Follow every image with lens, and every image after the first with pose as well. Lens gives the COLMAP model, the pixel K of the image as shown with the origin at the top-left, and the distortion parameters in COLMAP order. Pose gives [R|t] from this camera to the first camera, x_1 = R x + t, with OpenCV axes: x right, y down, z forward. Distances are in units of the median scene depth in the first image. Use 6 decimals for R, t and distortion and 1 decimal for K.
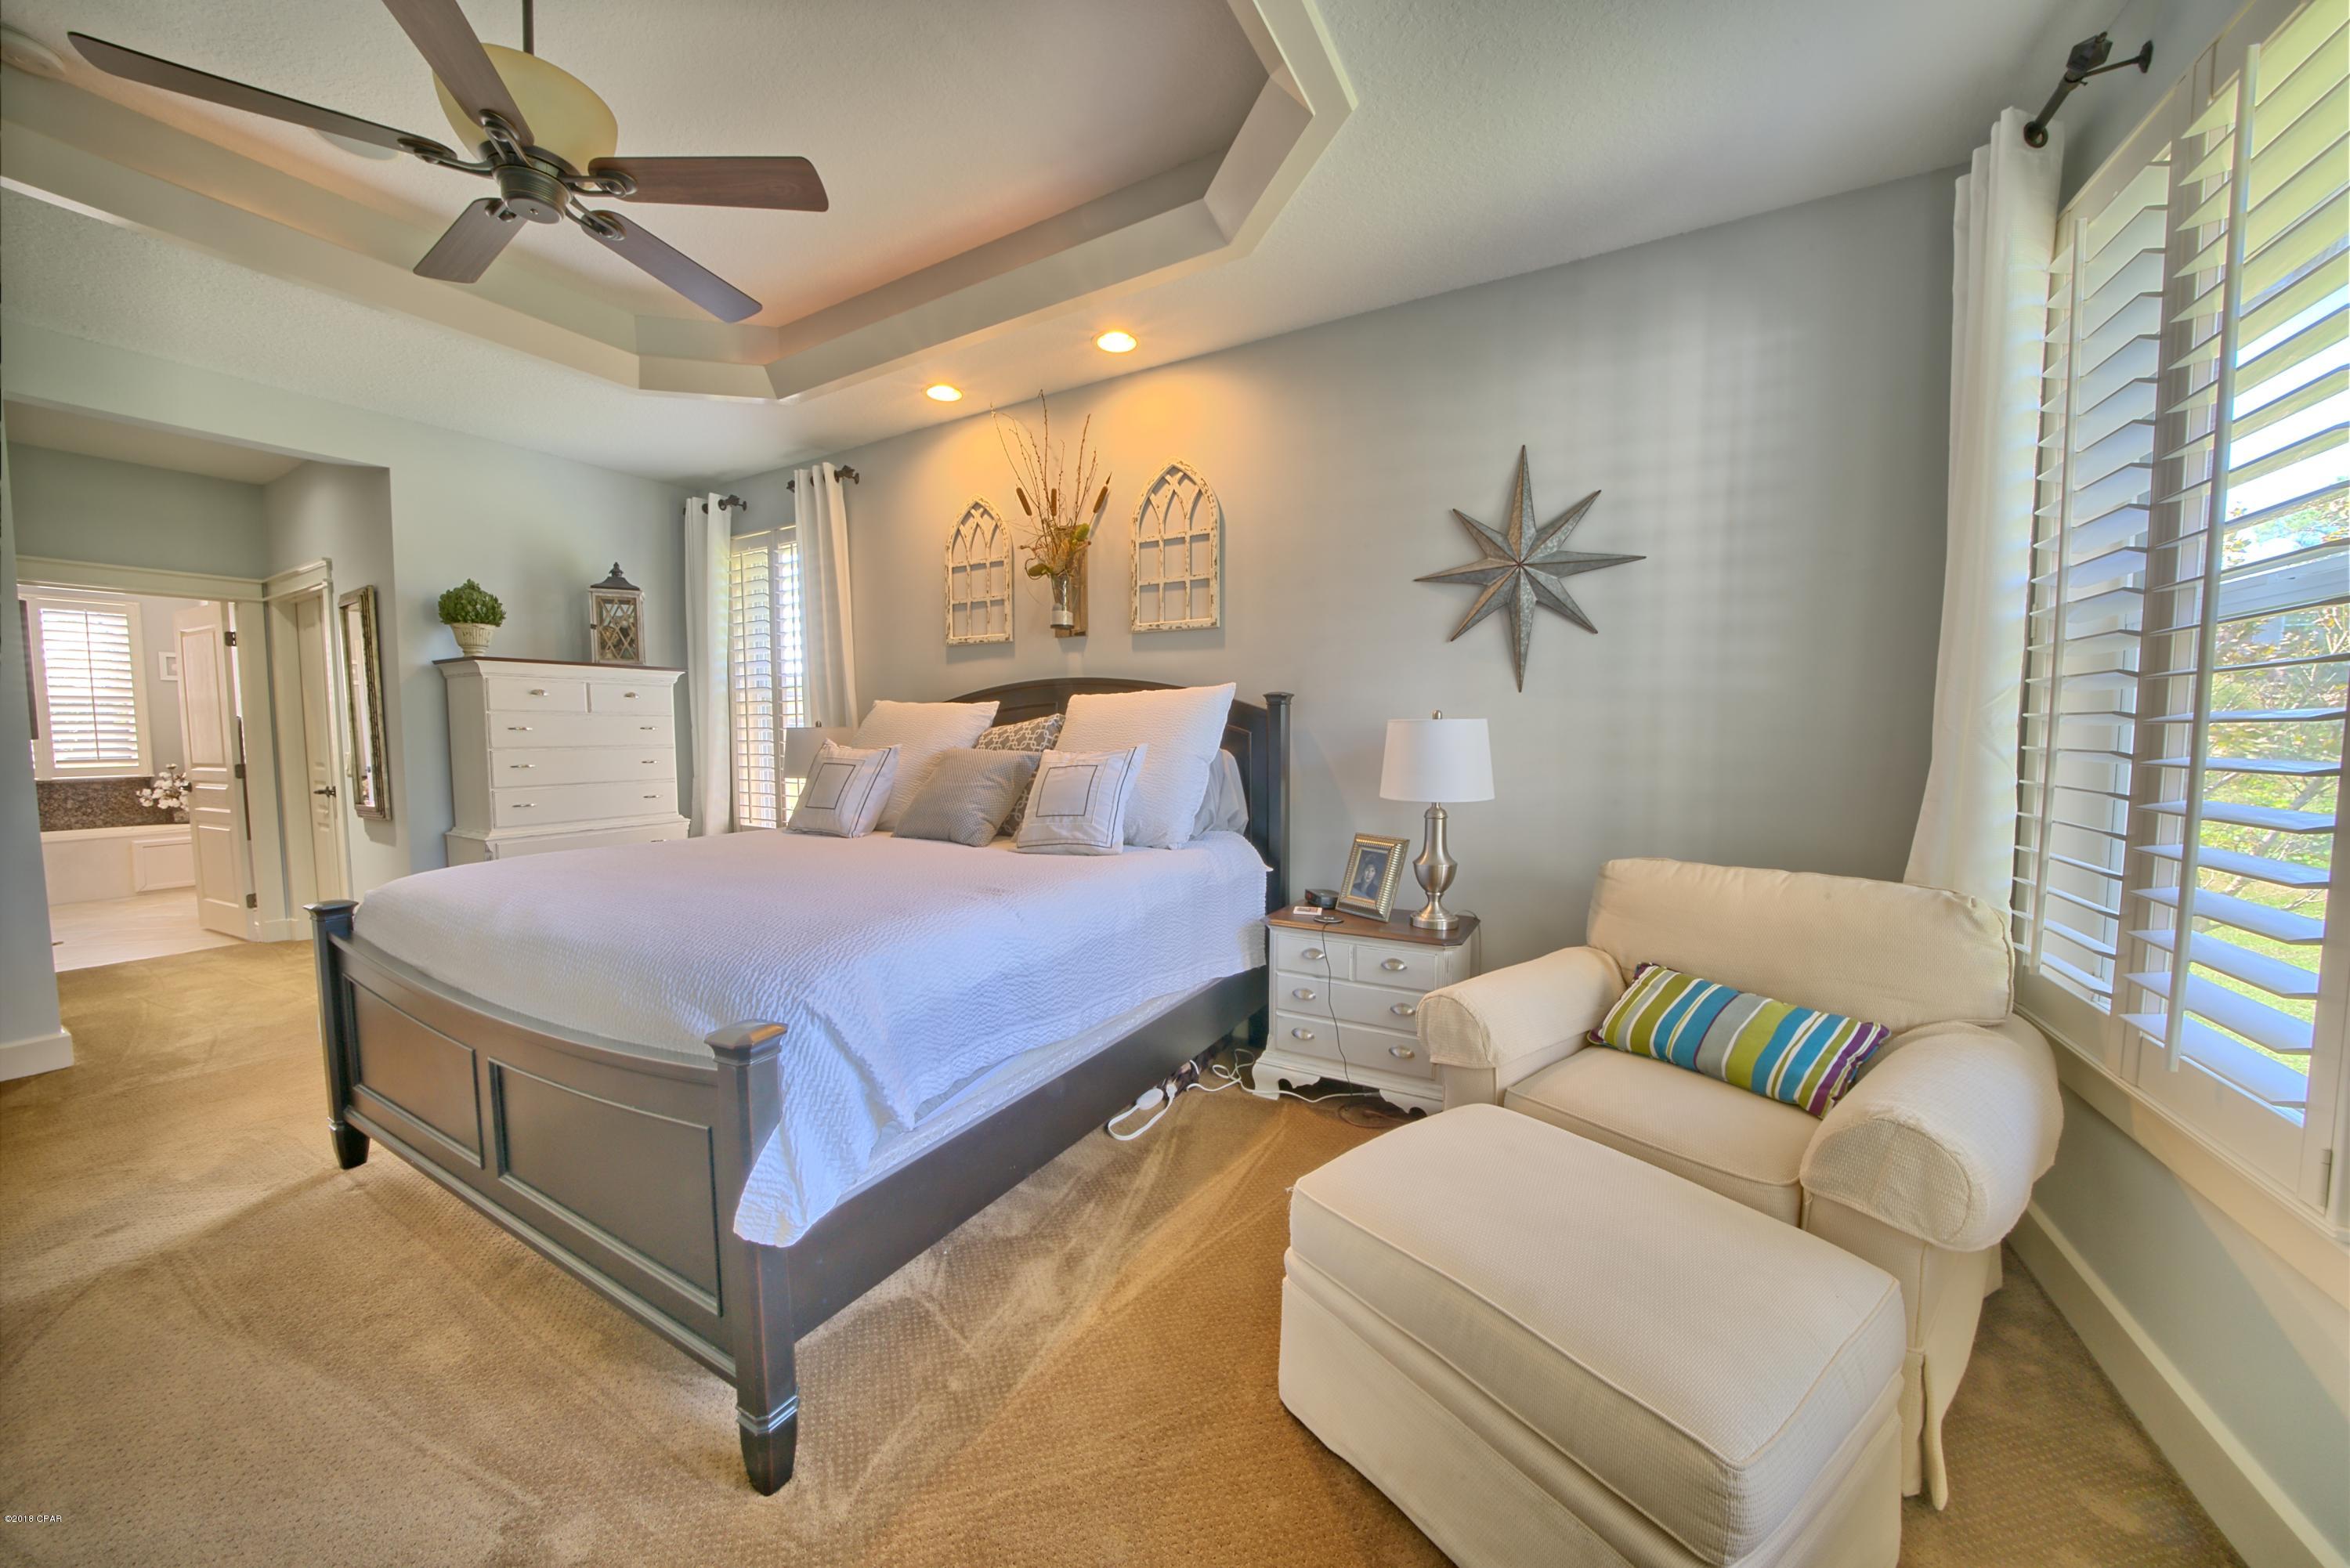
lens RADIAL K [[813.1, 0, 1160.4], [0, 813.1, 779.3], [0, 0, 1]] dist [-0.025975, 0.002906]
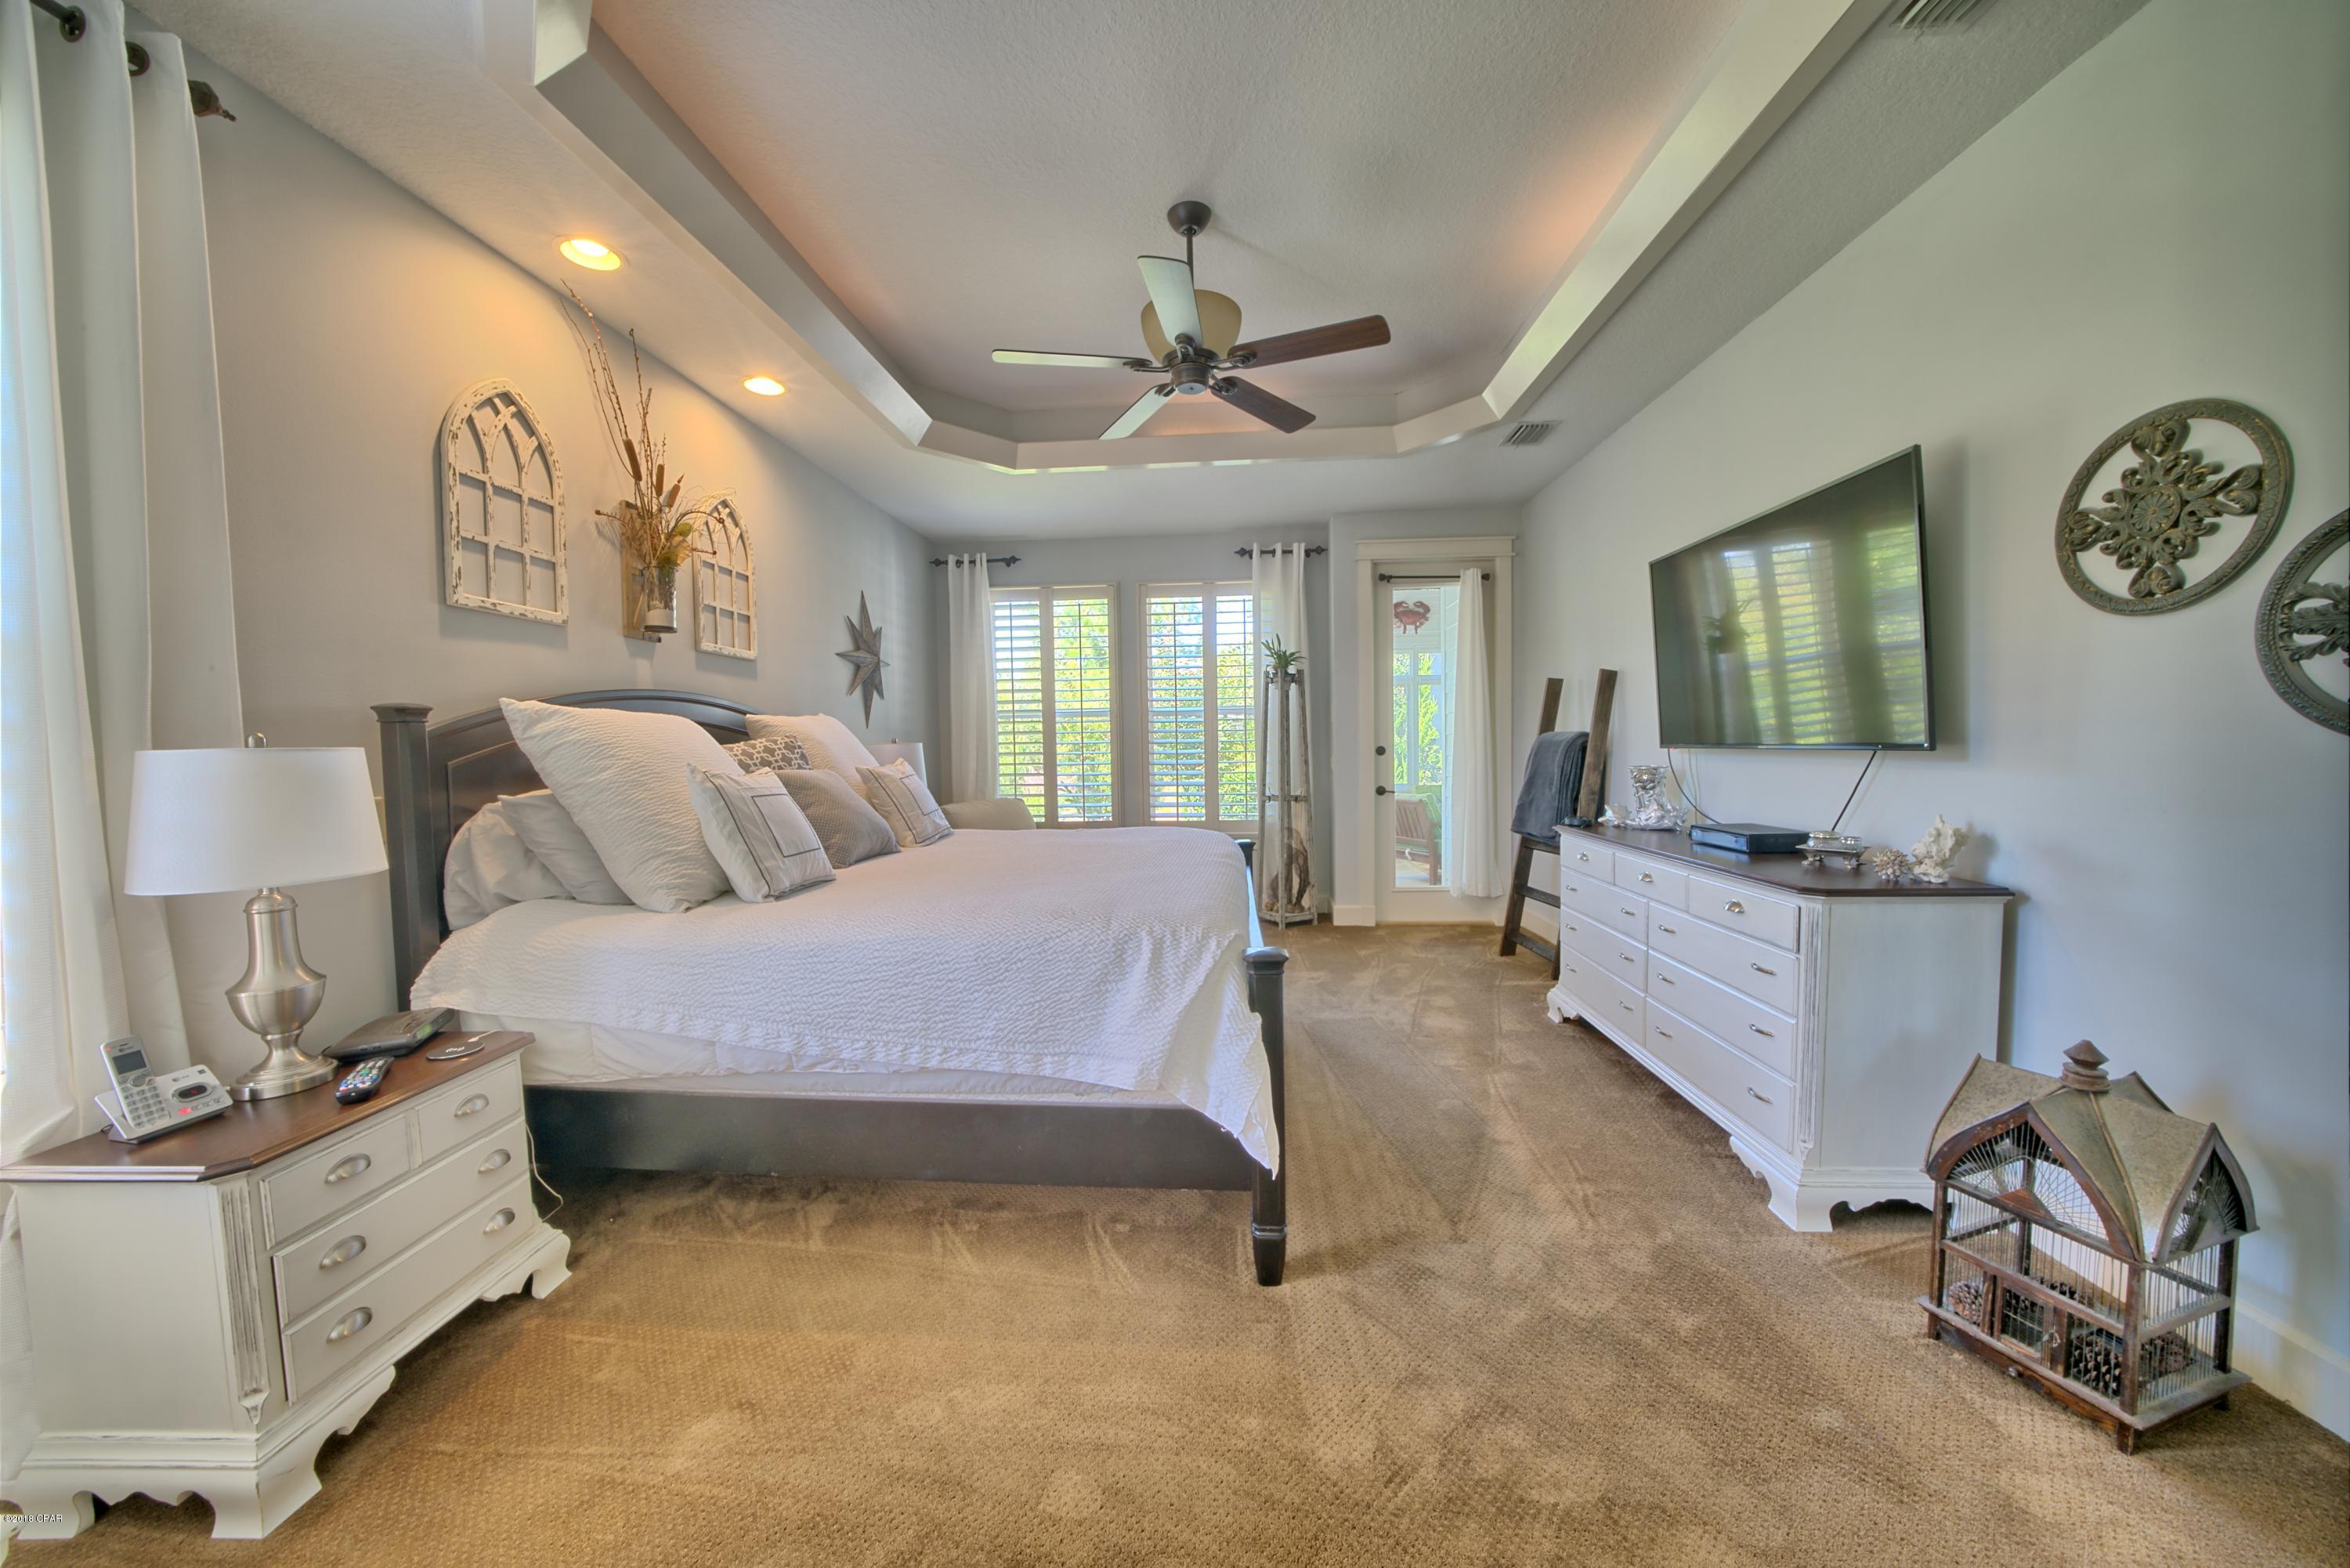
lens RADIAL K [[813.1, 0, 1169.8], [0, 813.1, 780.4], [0, 0, 1]] dist [-0.025975, 0.002906]
pose [[-0.432050, -0.024819, 0.901508, -1.021657], [0.078028, 0.994844, 0.064784, -0.043098], [-0.898468, 0.098333, -0.427886, 0.837287]]
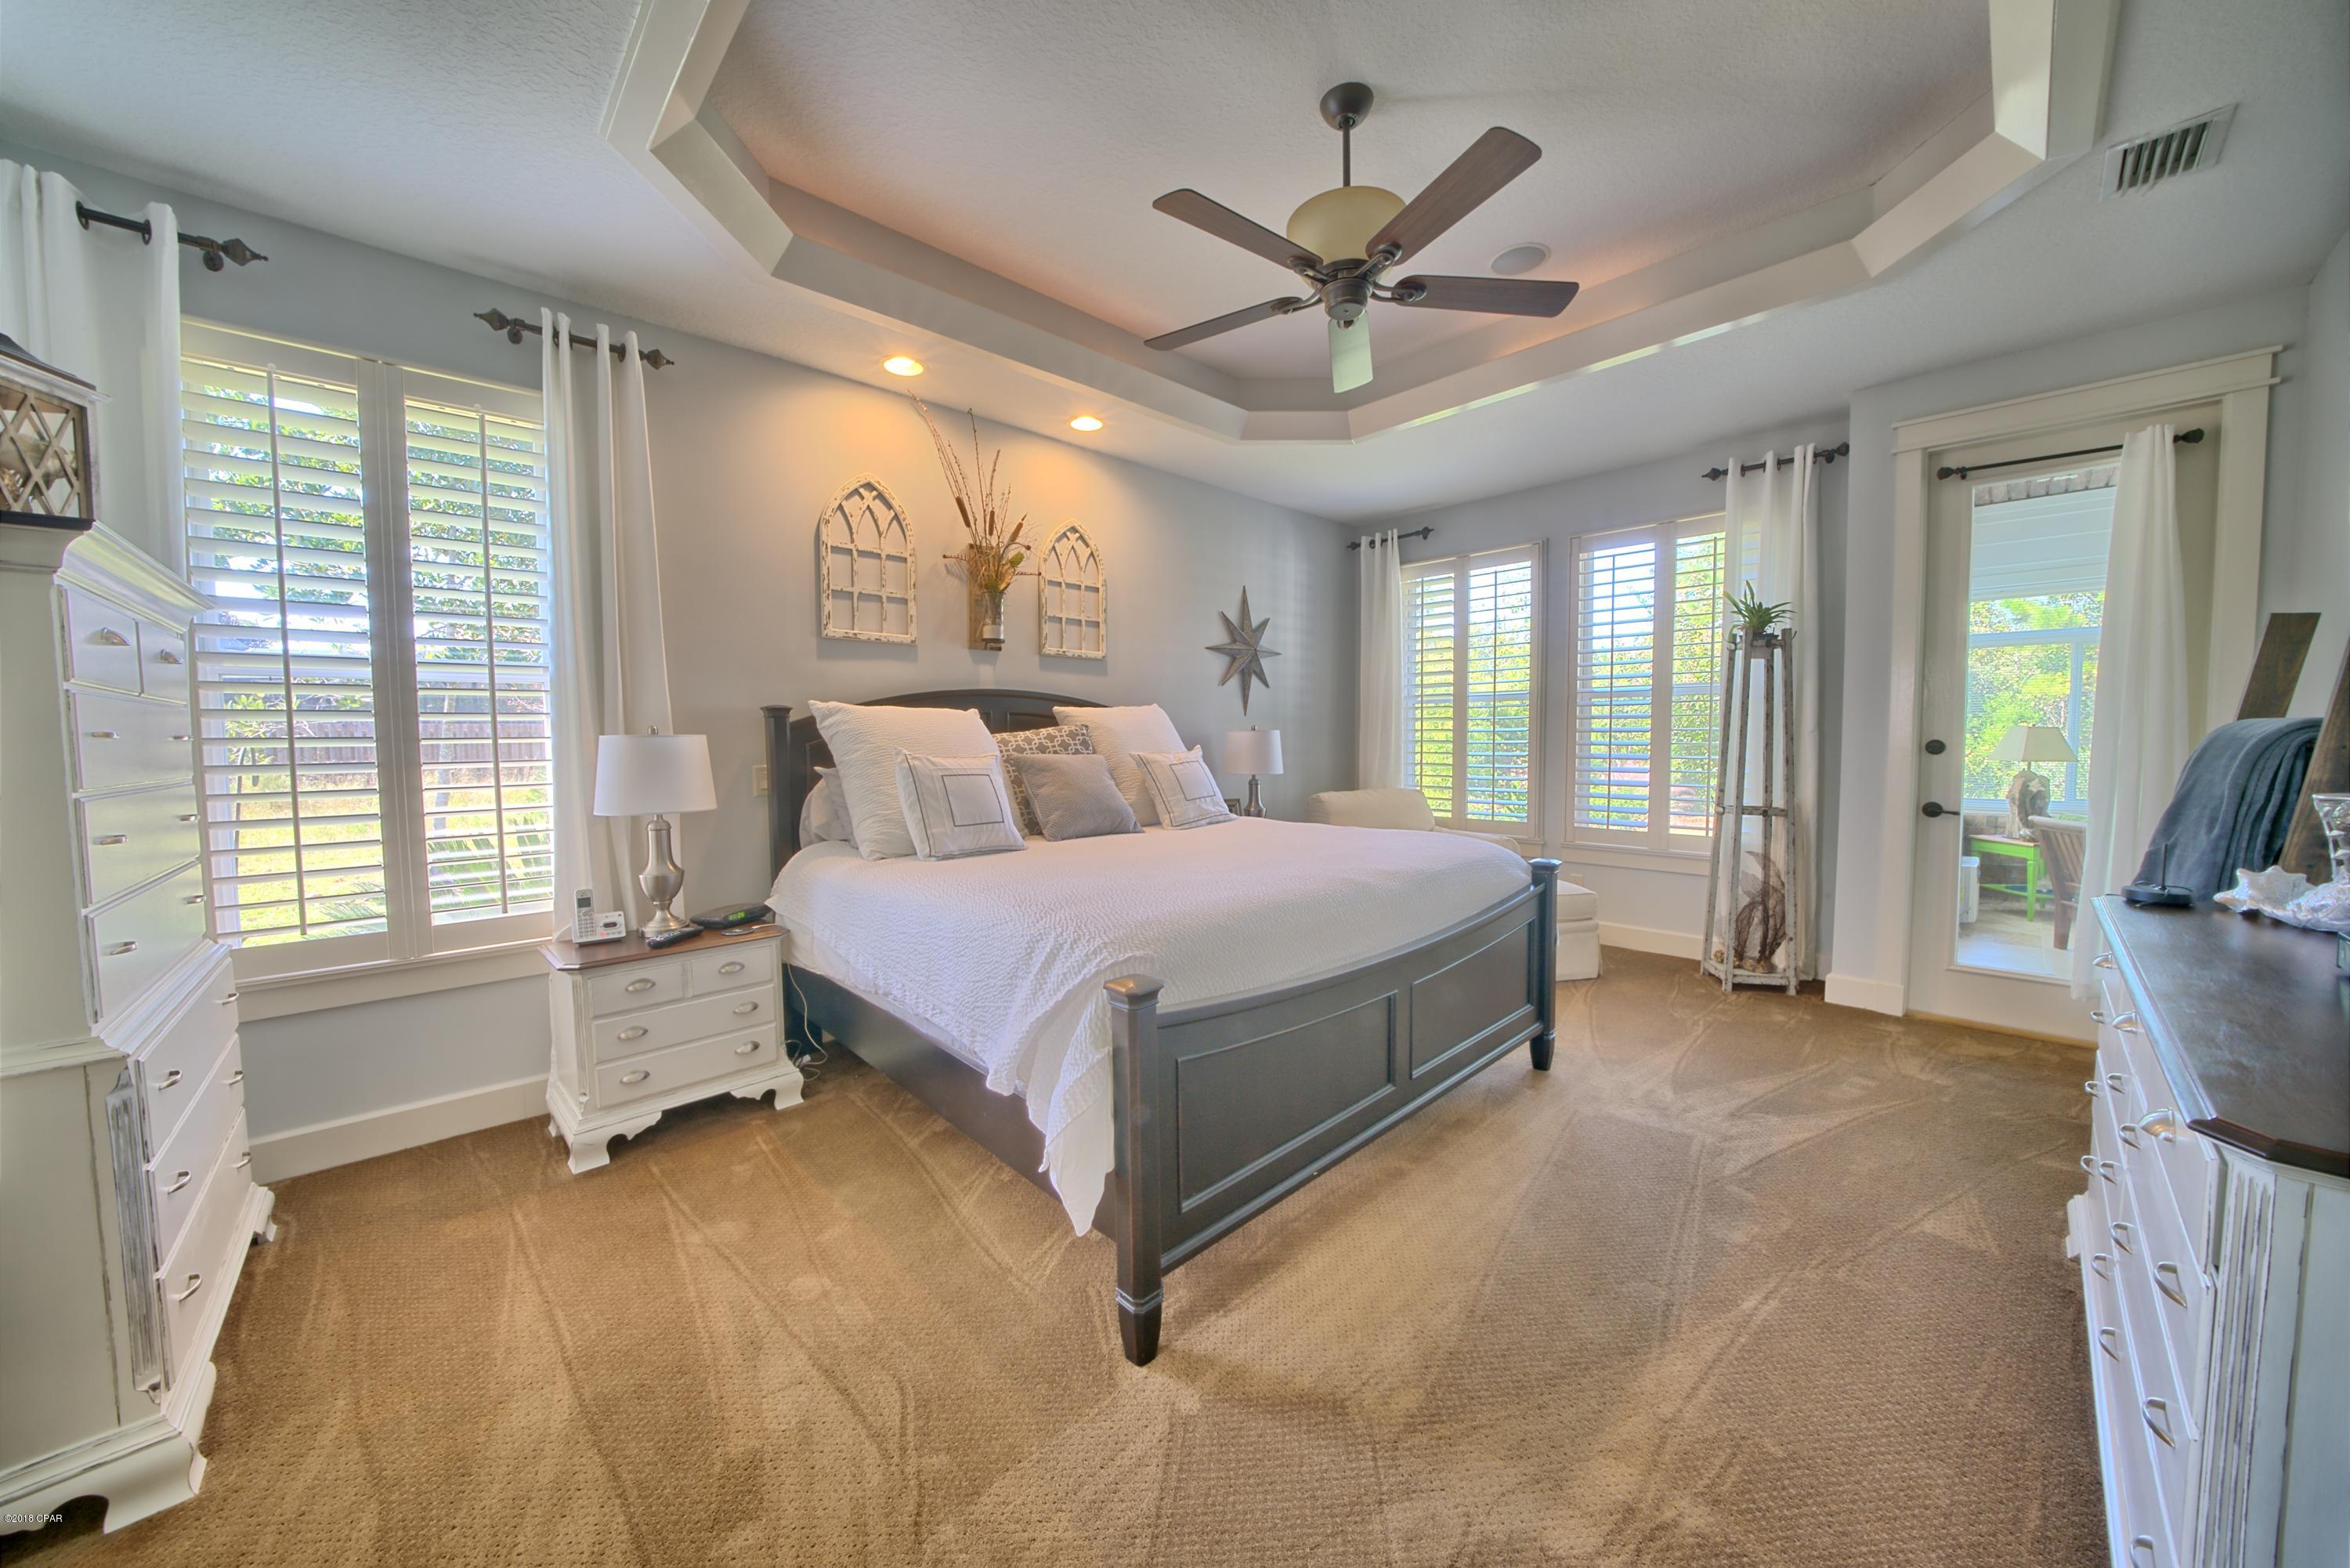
lens RADIAL K [[813.1, 0, 1171.6], [0, 813.1, 781.2], [0, 0, 1]] dist [-0.025975, 0.002906]
pose [[0.293108, -0.047571, 0.954895, -1.000086], [0.066964, 0.997330, 0.029130, -0.018866], [-0.953731, 0.055406, 0.295511, 0.441987]]
